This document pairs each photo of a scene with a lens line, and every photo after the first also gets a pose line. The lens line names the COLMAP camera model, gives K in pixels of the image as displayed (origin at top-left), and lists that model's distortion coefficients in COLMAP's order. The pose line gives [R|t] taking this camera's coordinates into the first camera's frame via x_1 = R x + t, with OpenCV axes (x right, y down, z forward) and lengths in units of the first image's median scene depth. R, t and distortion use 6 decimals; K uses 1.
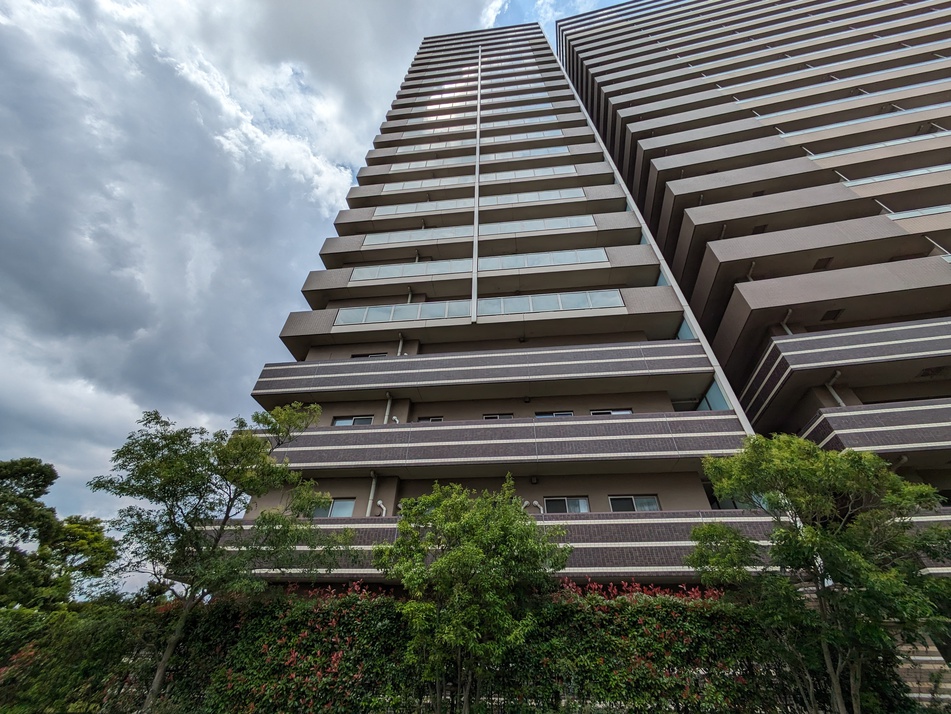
lens RADIAL K [[383.5, 0, 481.6], [0, 383.5, 338.8], [0, 0, 1]] dist [0.001724, 0.000097]
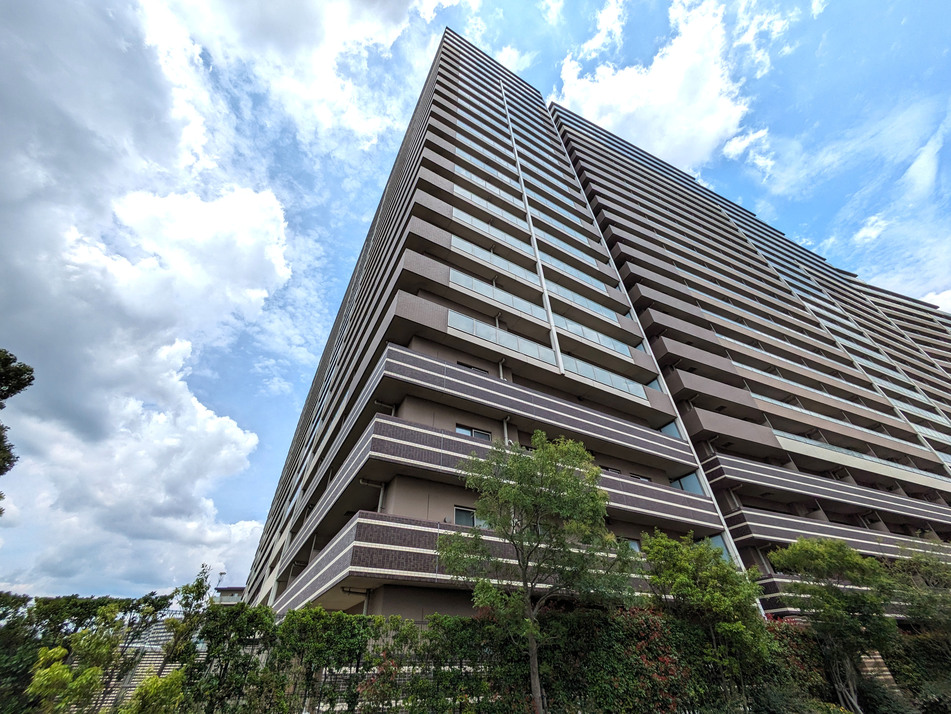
lens RADIAL K [[385.6, 0, 477.9], [0, 385.6, 321.7], [0, 0, 1]] dist [-0.001170, -0.000138]
pose [[0.799848, 0.386359, 0.459315, -0.922103], [-0.374415, 0.919296, -0.121276, 0.056071], [-0.469103, -0.074972, 0.879956, 0.078451]]
